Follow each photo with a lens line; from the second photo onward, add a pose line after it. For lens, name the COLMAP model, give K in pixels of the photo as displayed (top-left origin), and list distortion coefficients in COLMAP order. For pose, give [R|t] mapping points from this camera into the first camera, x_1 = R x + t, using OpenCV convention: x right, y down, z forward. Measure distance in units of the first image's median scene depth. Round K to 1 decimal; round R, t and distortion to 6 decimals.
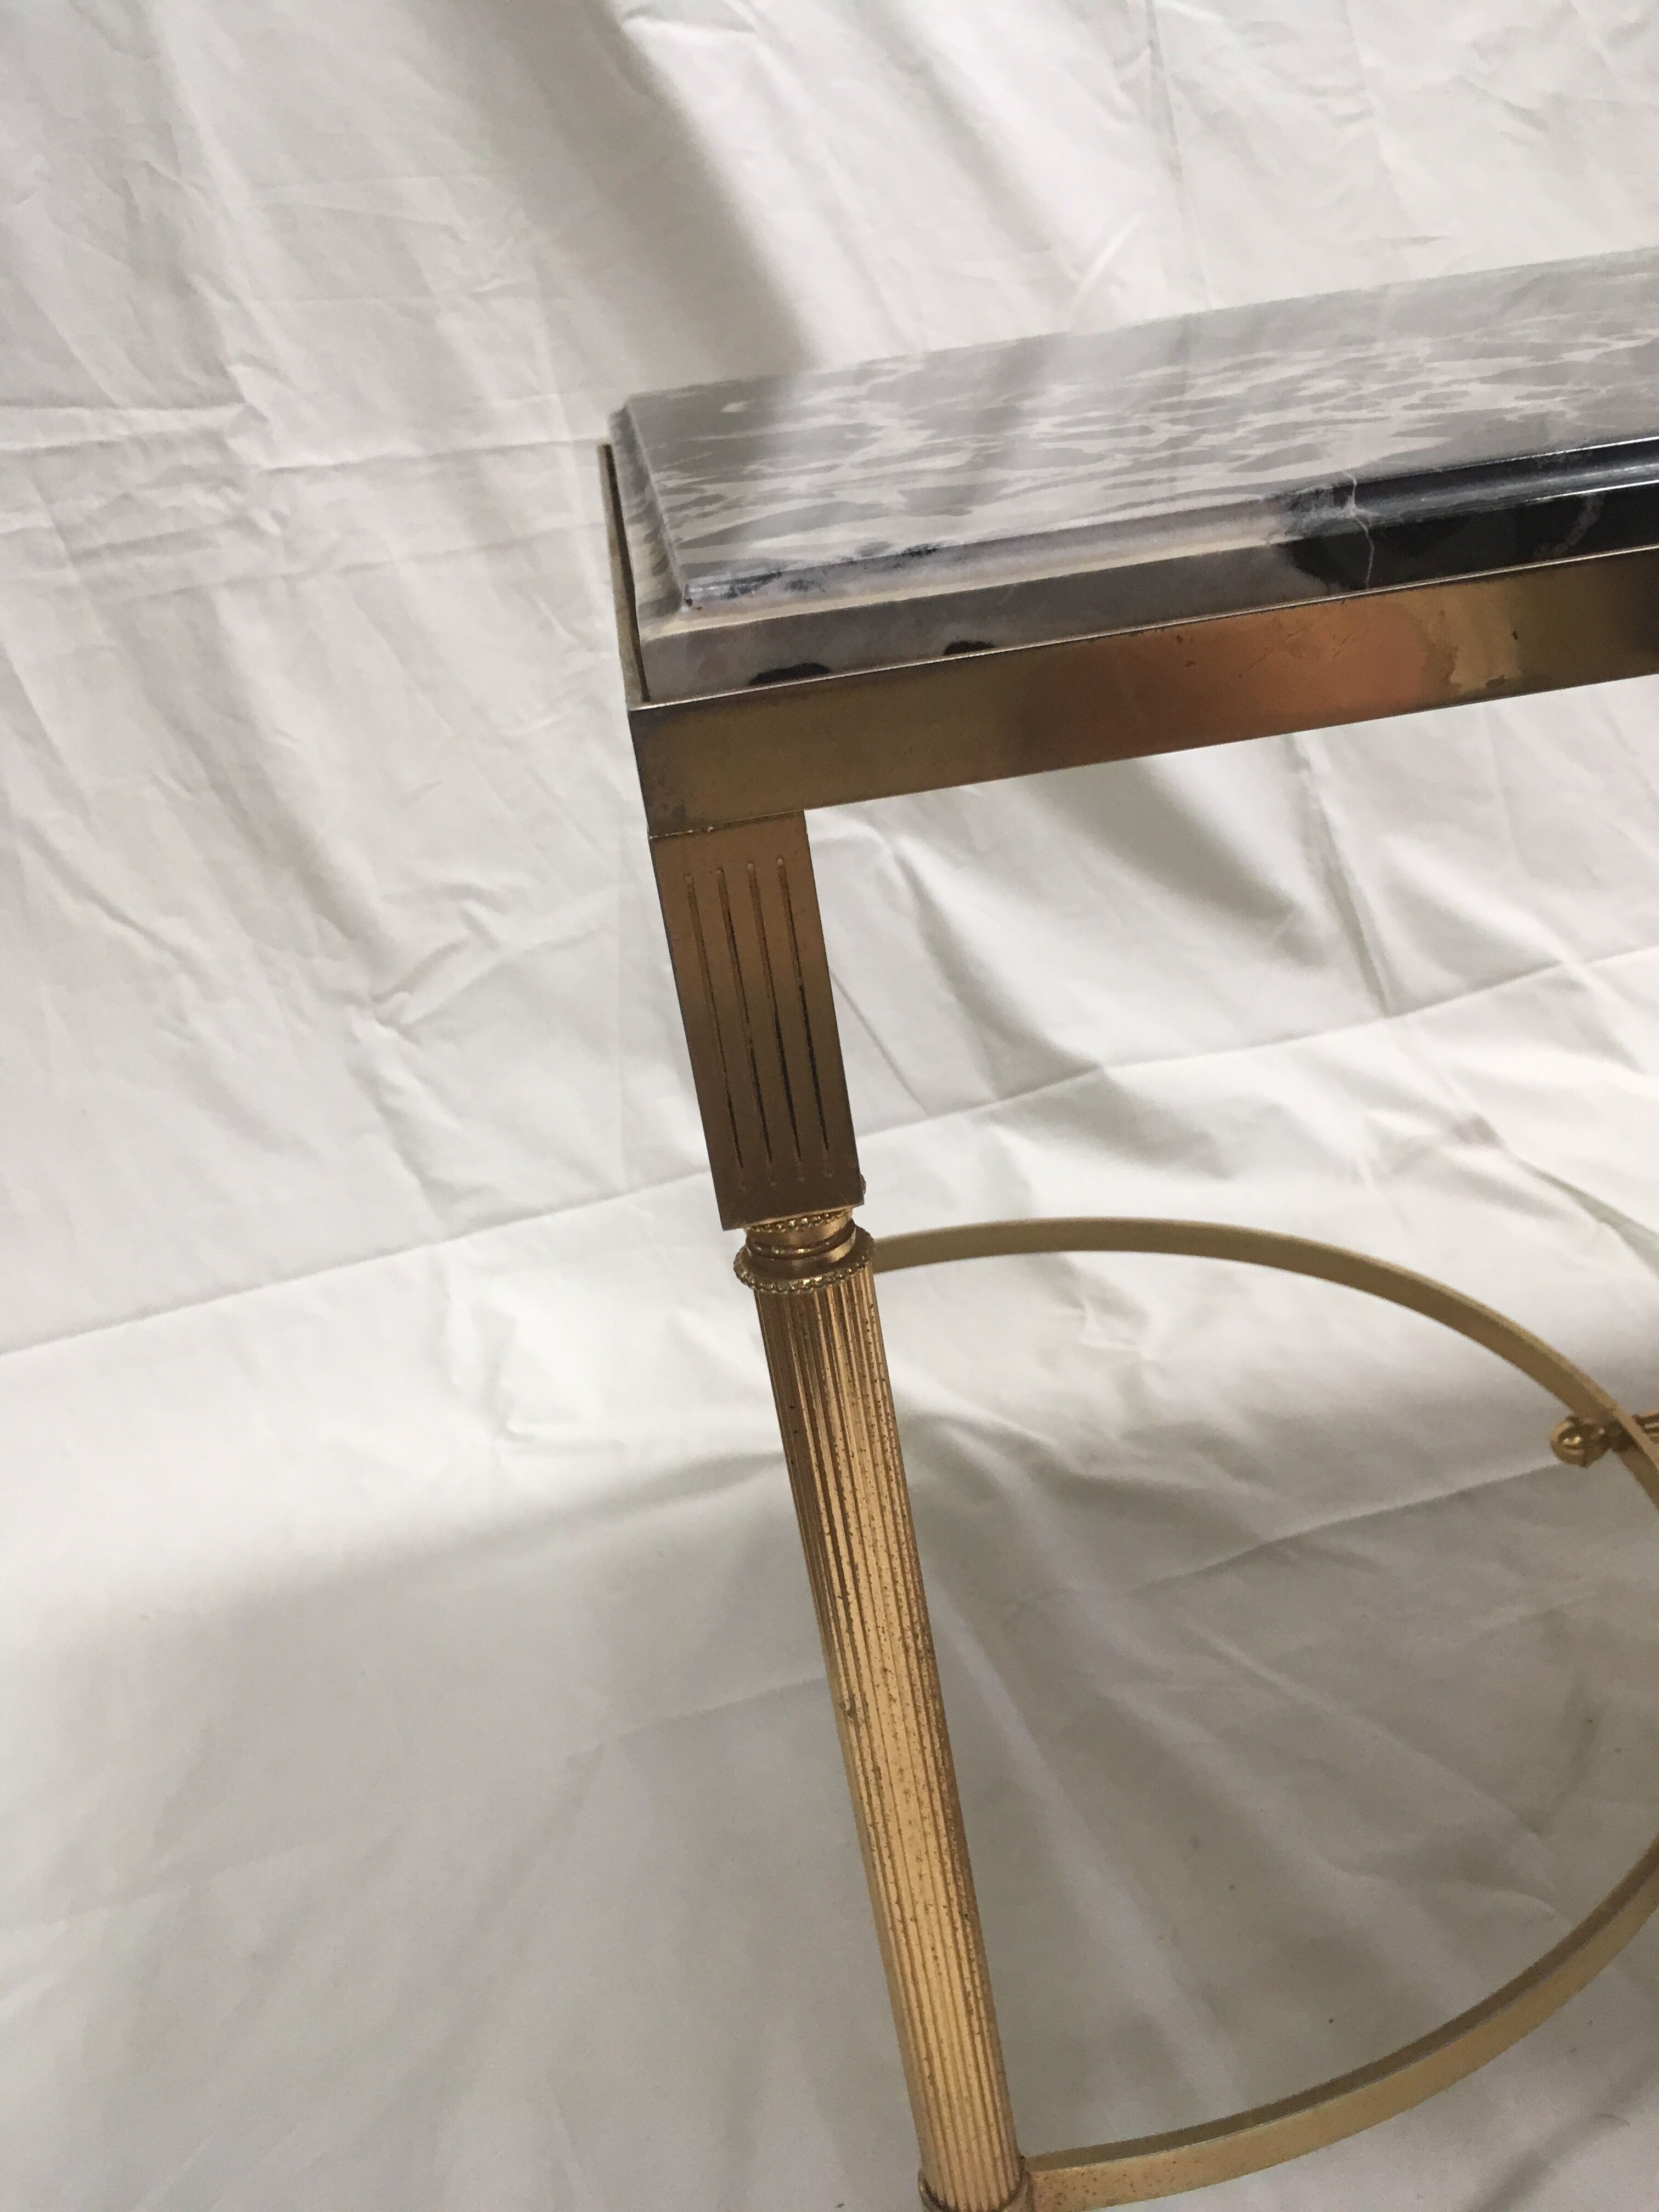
lens RADIAL K [[1918.2, 0, 828.0], [0, 1918.2, 1096.4], [0, 0, 1]] dist [0.068280, -0.105397]
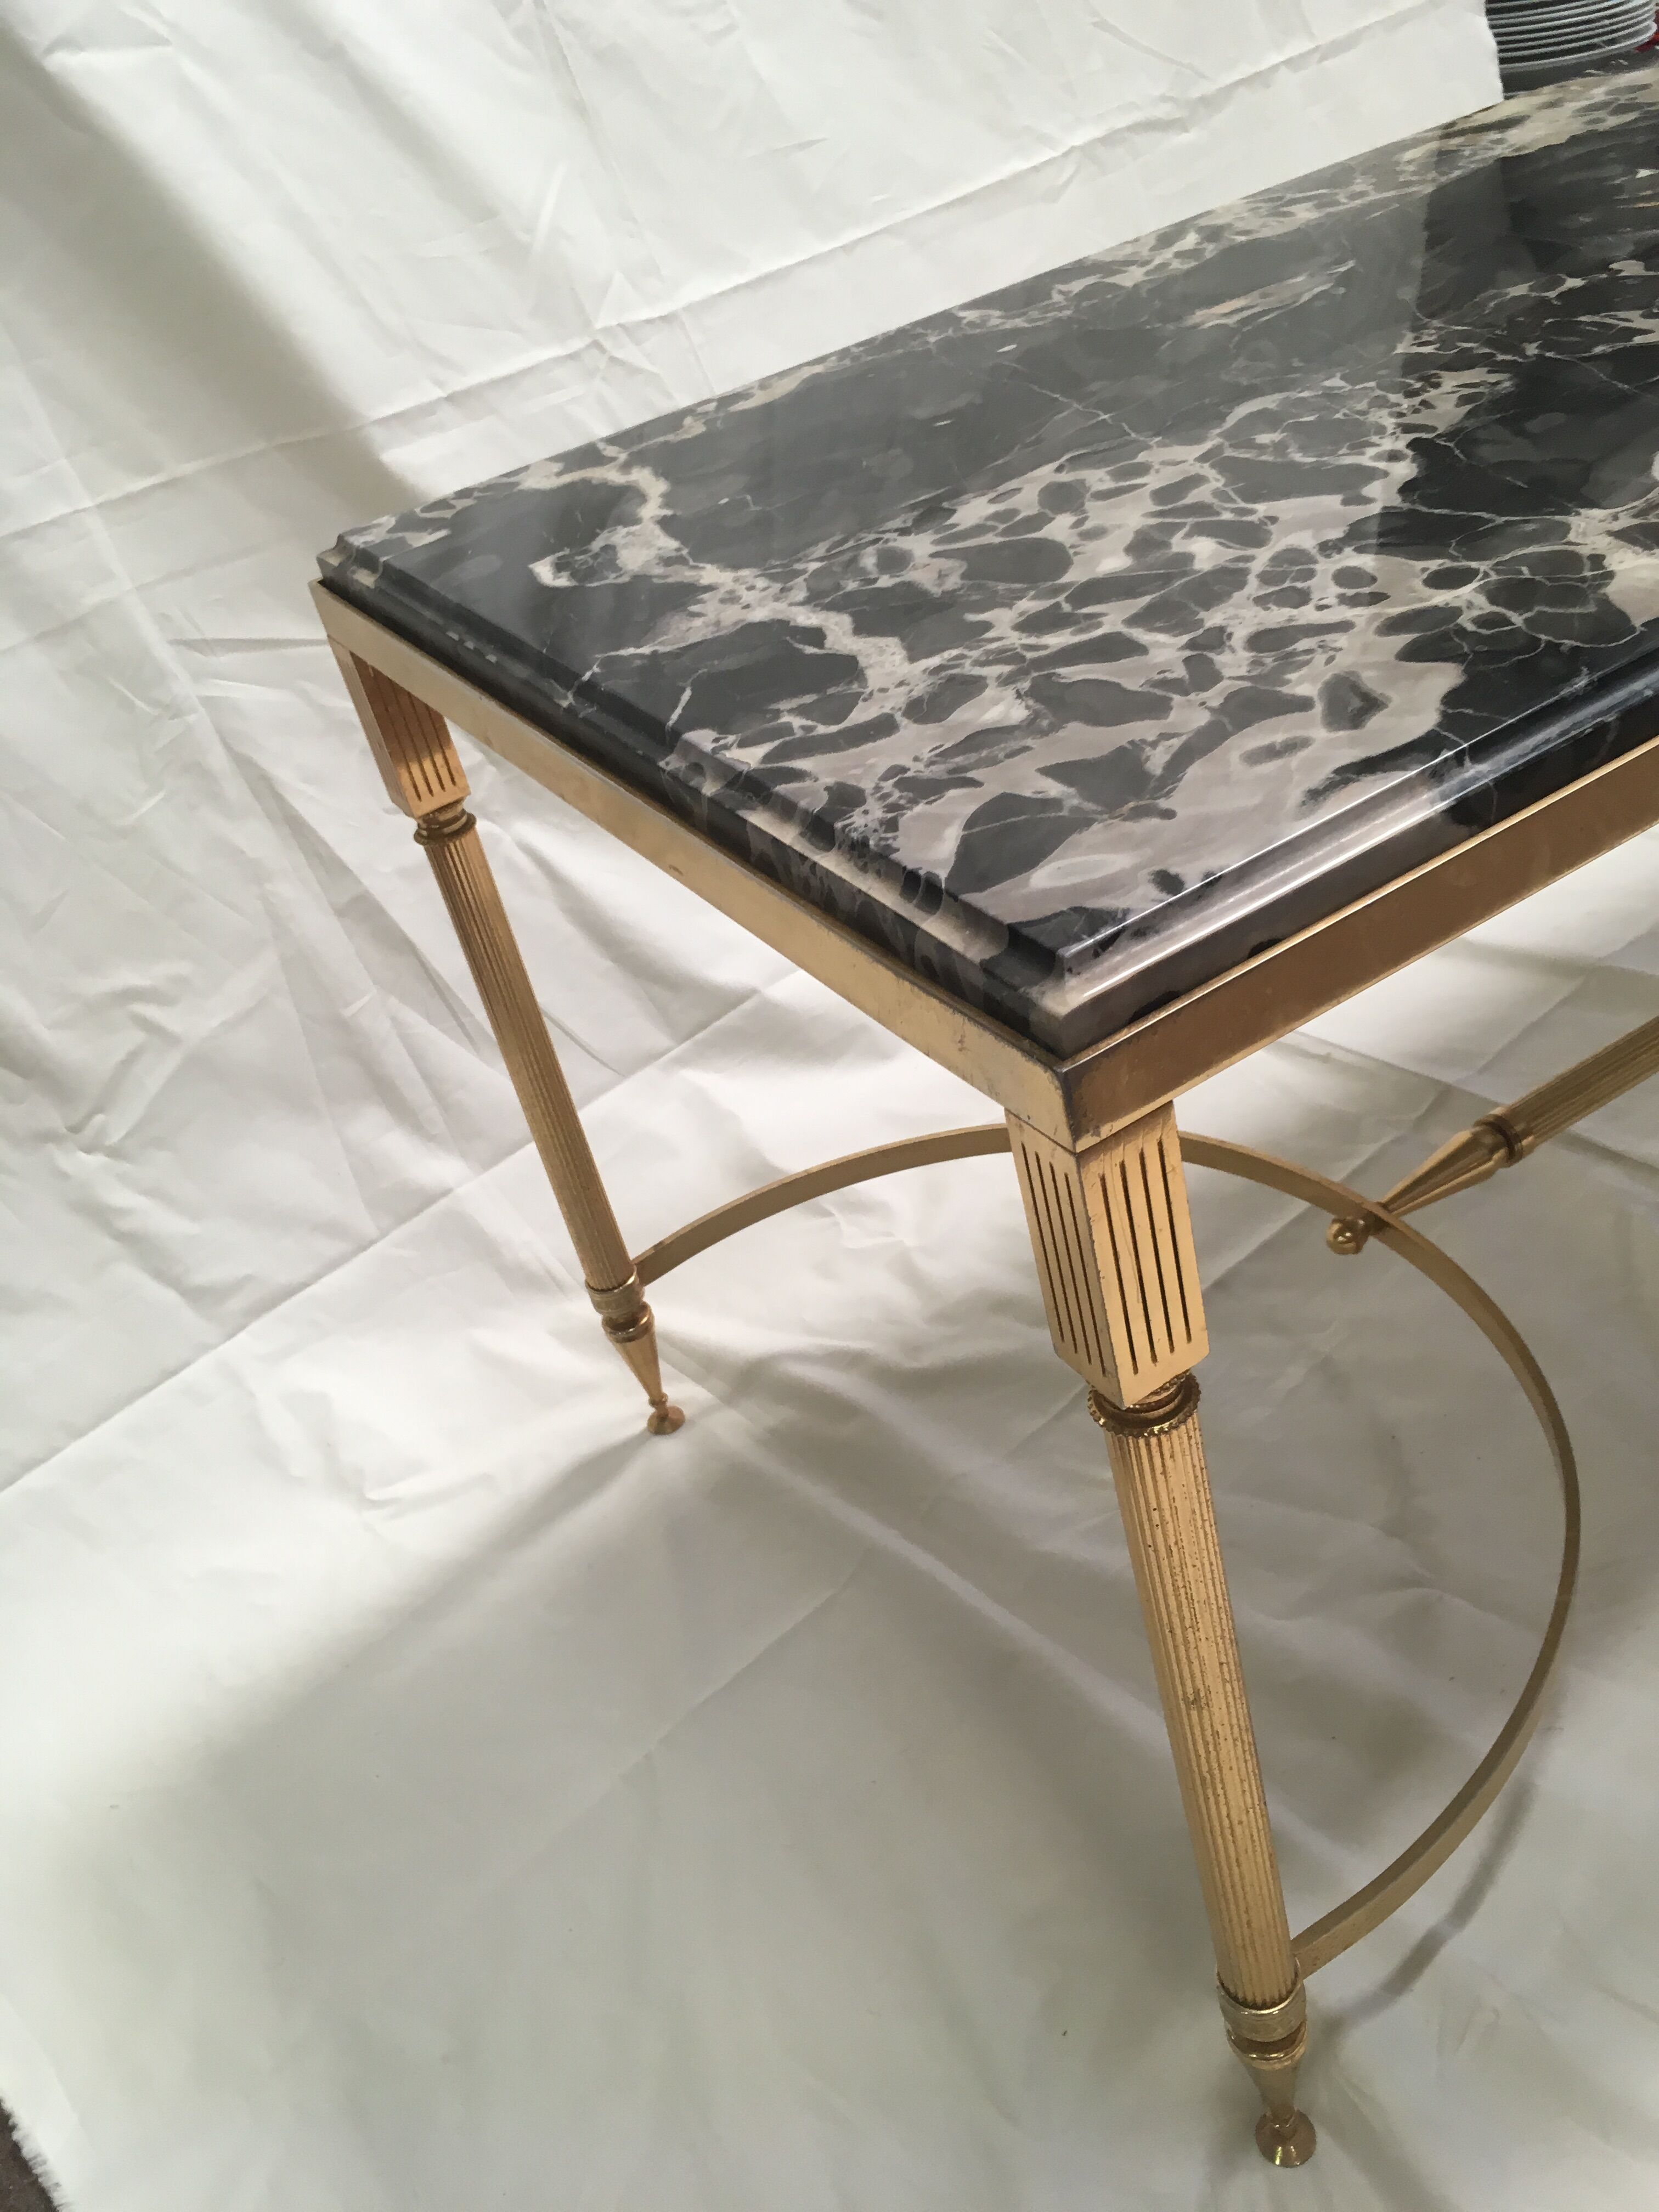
lens RADIAL K [[1918.2, 0, 831.3], [0, 1918.2, 1100.6], [0, 0, 1]] dist [0.068280, -0.105397]
pose [[0.906449, -0.283430, 0.313077, -0.178288], [0.244795, 0.956719, 0.157369, -0.116215], [-0.344129, -0.066007, 0.936599, -0.033964]]
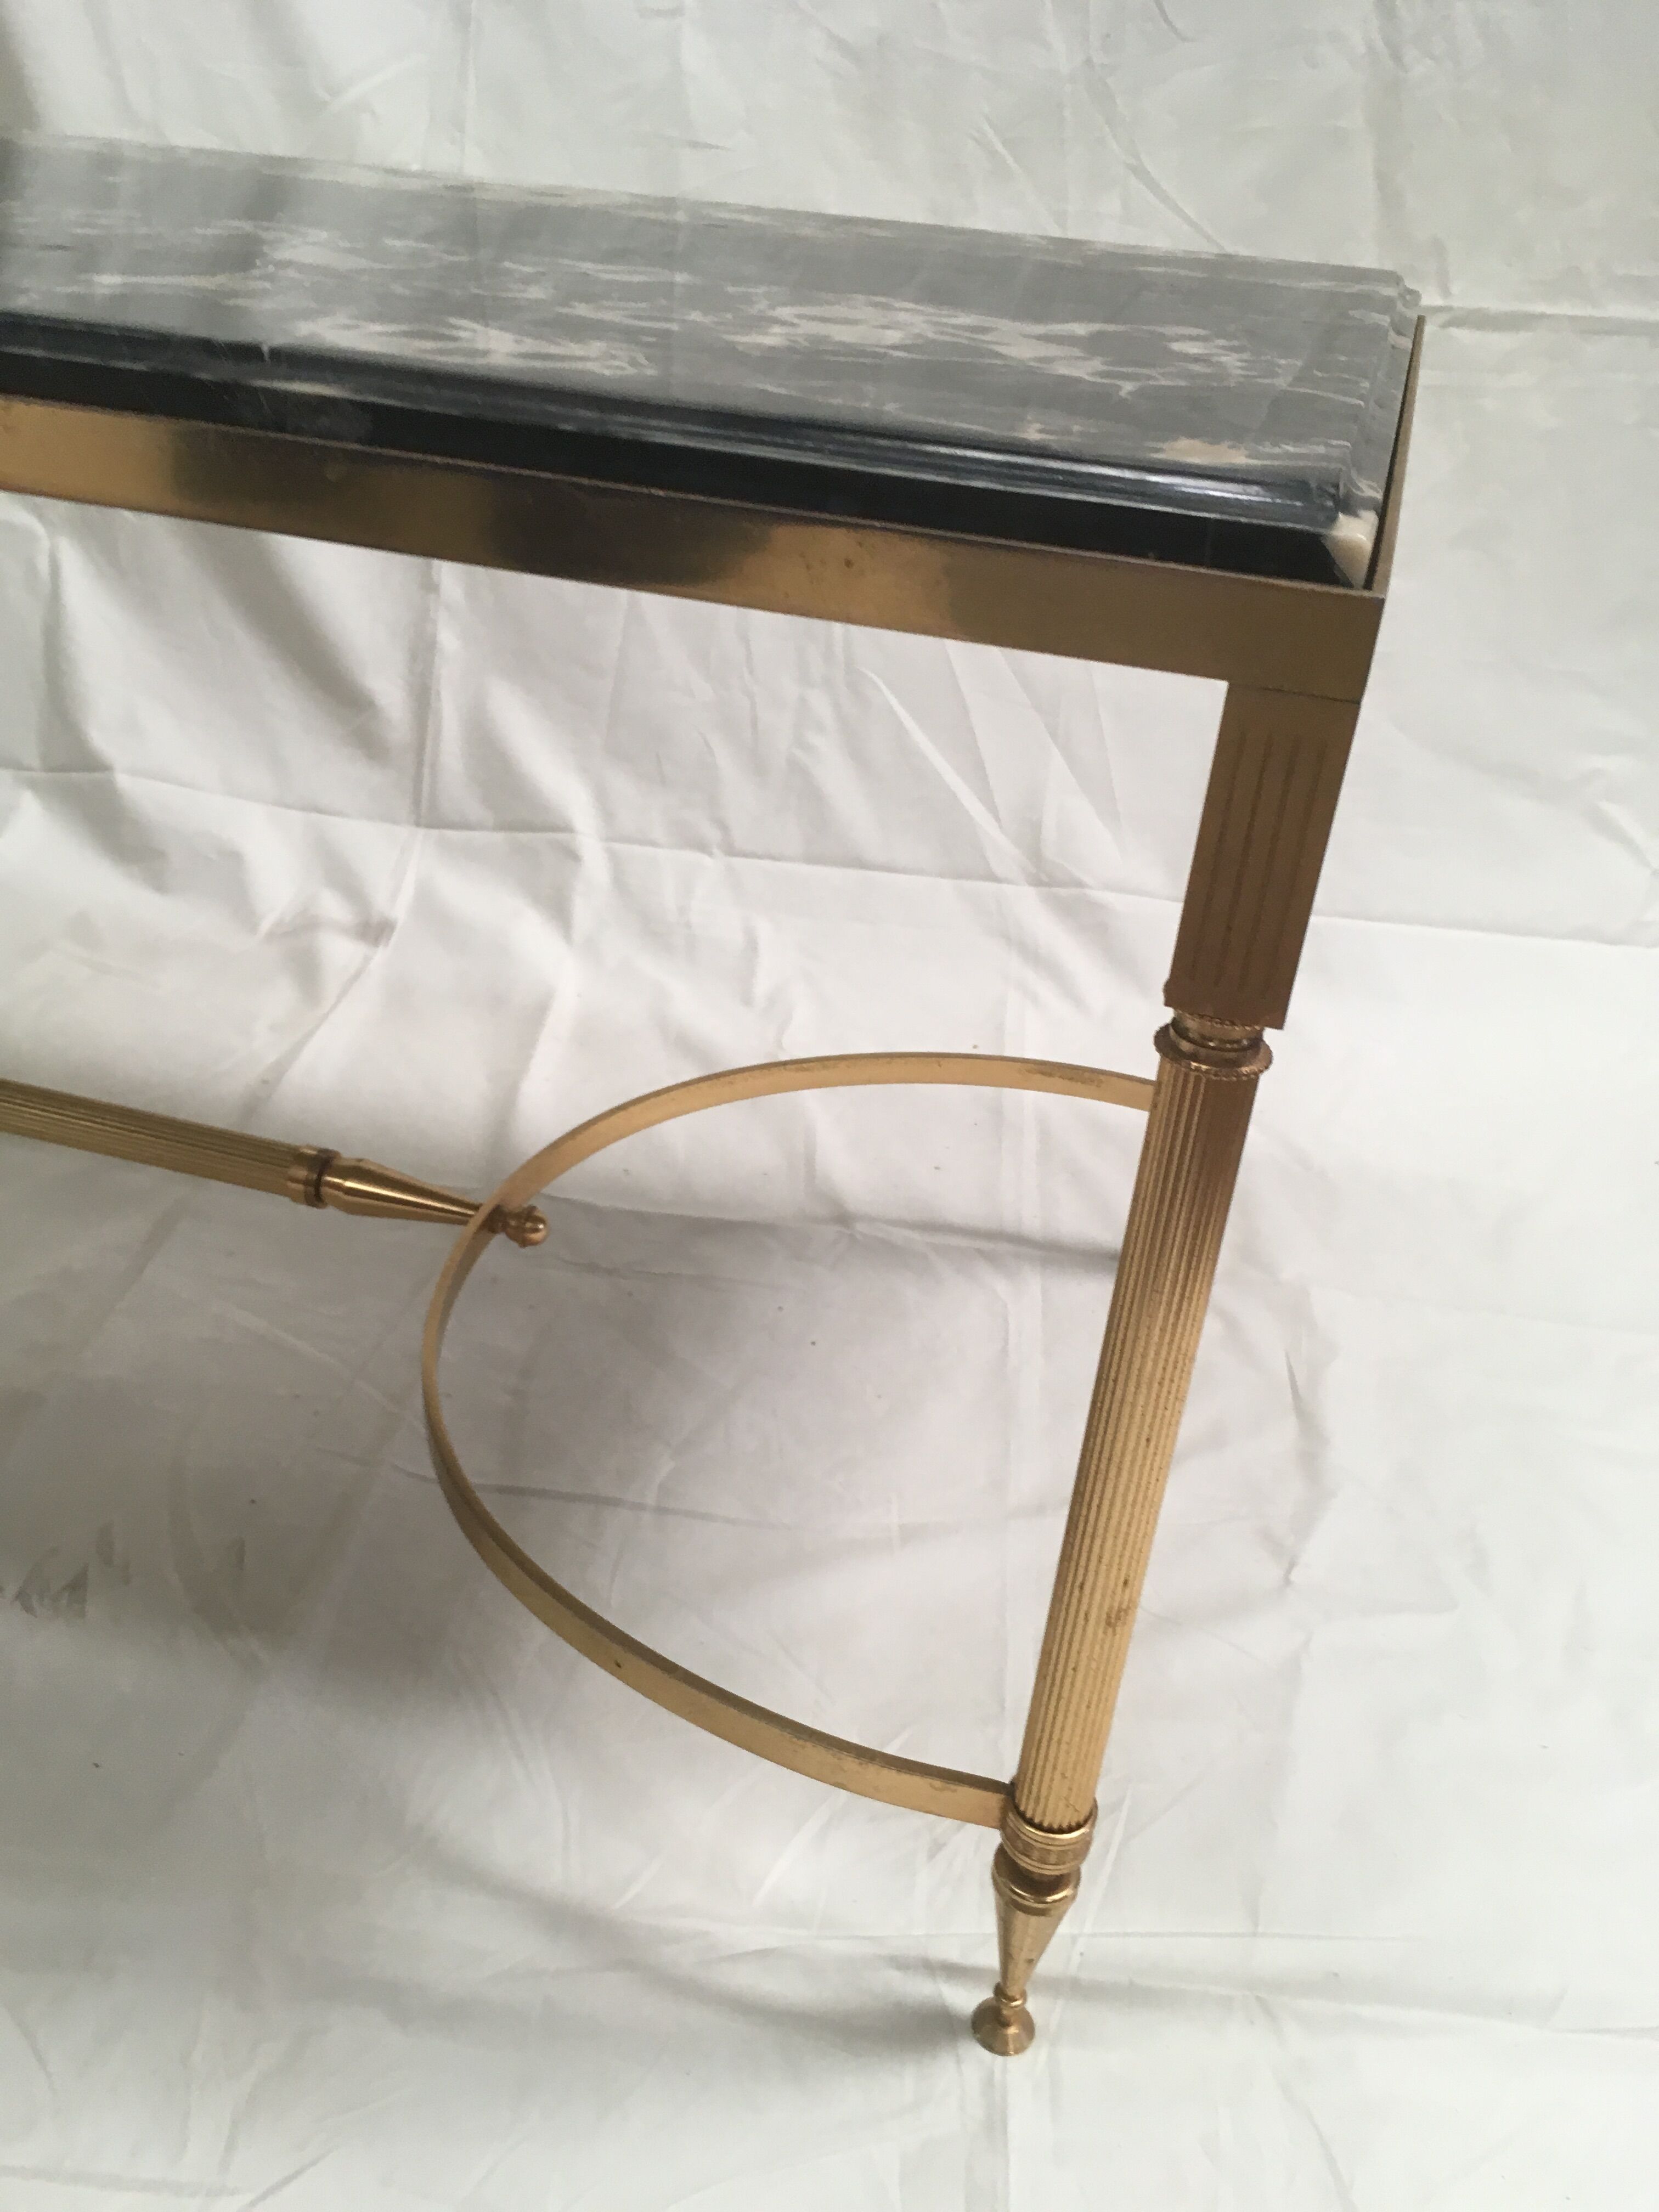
lens RADIAL K [[1918.2, 0, 835.6], [0, 1918.2, 1109.4], [0, 0, 1]] dist [0.068280, -0.105397]
pose [[0.899665, 0.357014, -0.251283, 0.914585], [-0.330313, 0.932985, 0.142940, -0.137864], [0.285475, -0.045596, 0.957301, -0.021492]]
